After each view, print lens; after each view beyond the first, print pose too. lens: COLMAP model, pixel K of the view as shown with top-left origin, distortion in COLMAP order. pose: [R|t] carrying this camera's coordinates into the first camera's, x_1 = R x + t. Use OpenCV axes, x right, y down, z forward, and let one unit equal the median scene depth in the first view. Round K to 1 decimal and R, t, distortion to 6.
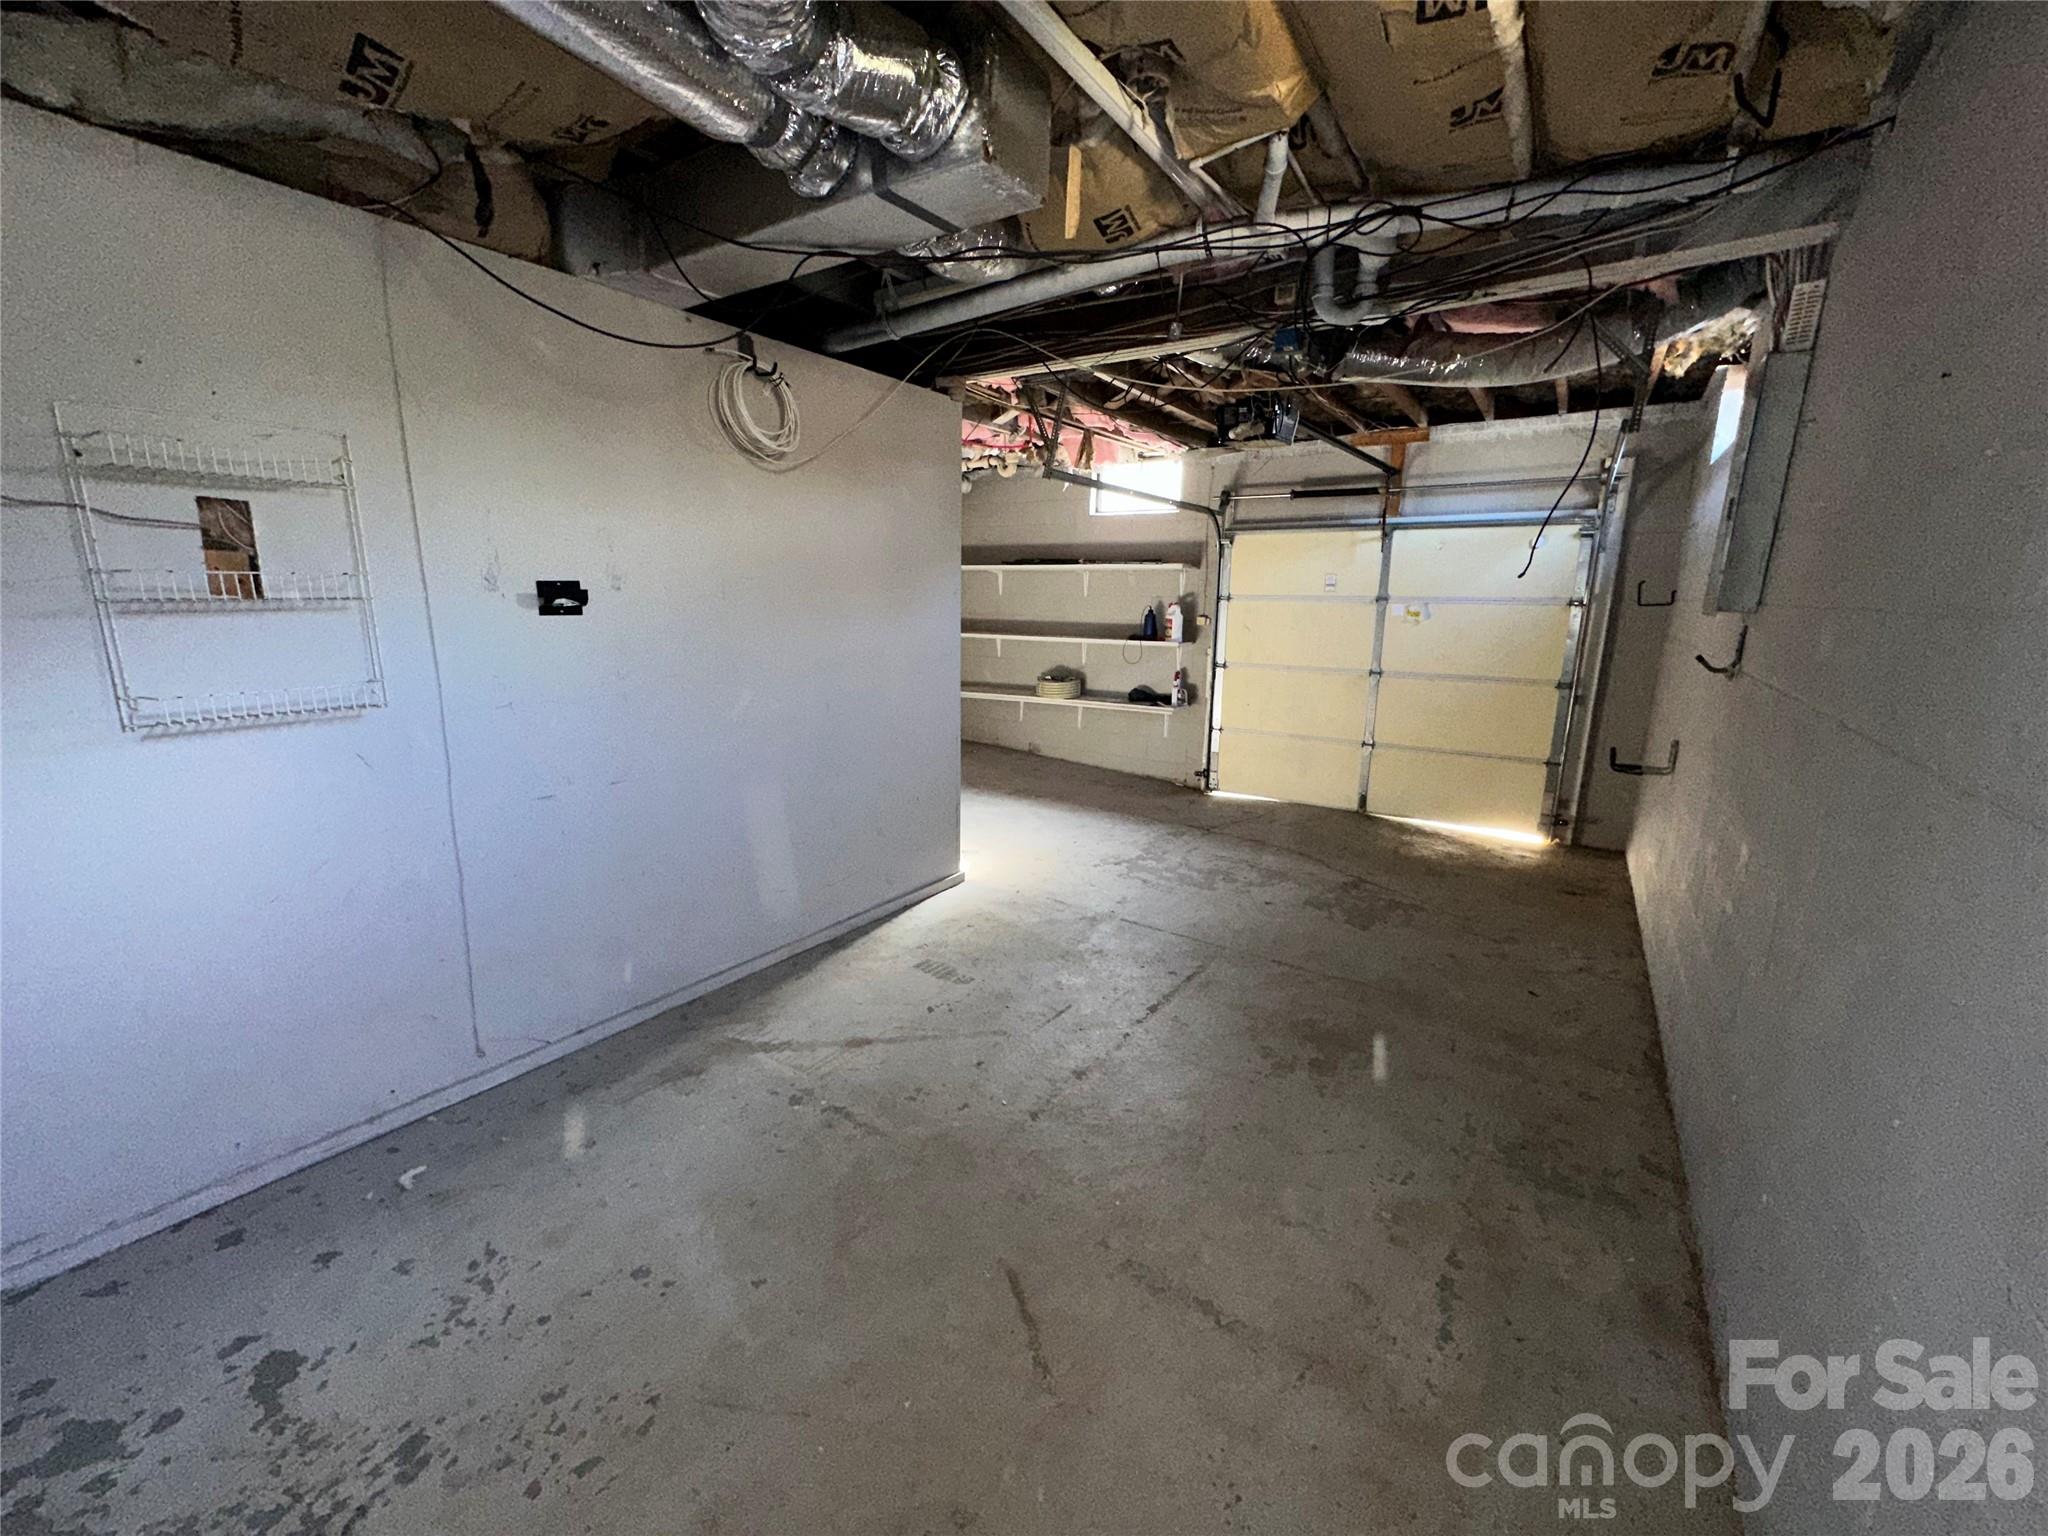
lens RADIAL K [[819.1, 0, 1021.5], [0, 819.1, 770.4], [0, 0, 1]] dist [-0.001269, 0.000263]
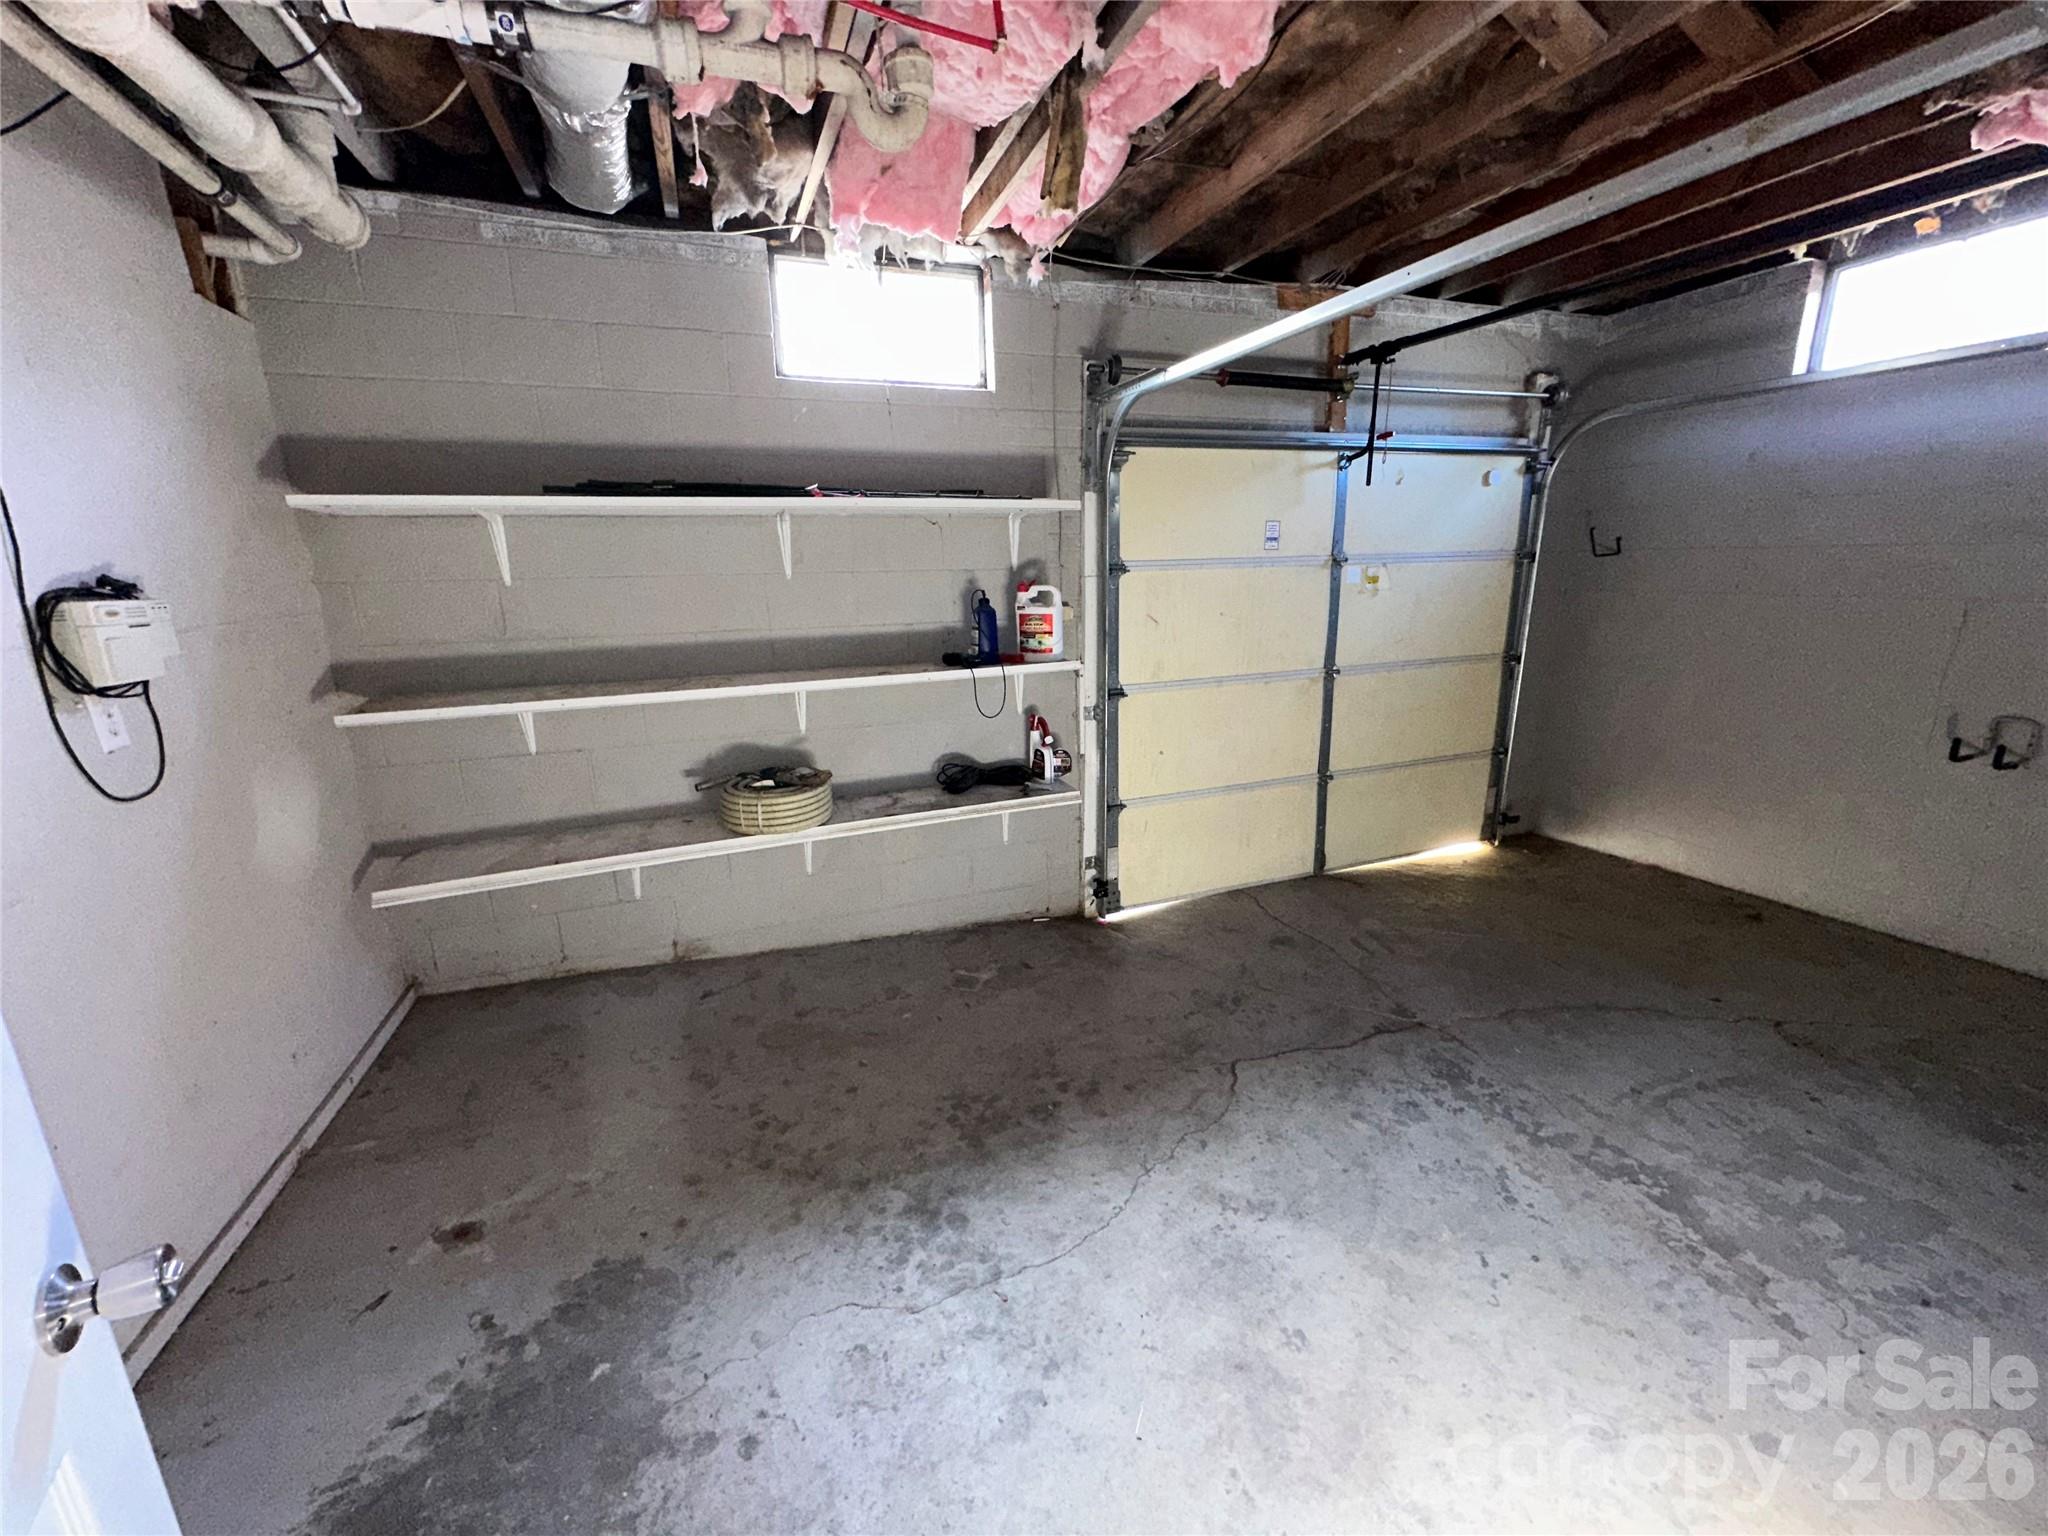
lens RADIAL K [[819.1, 0, 1021.5], [0, 819.1, 770.4], [0, 0, 1]] dist [-0.001269, 0.000263]
pose [[0.578455, -0.232173, 0.781976, -0.268251], [0.200864, 0.969663, 0.139313, -0.194983], [-0.790597, 0.076485, 0.607541, 0.847305]]
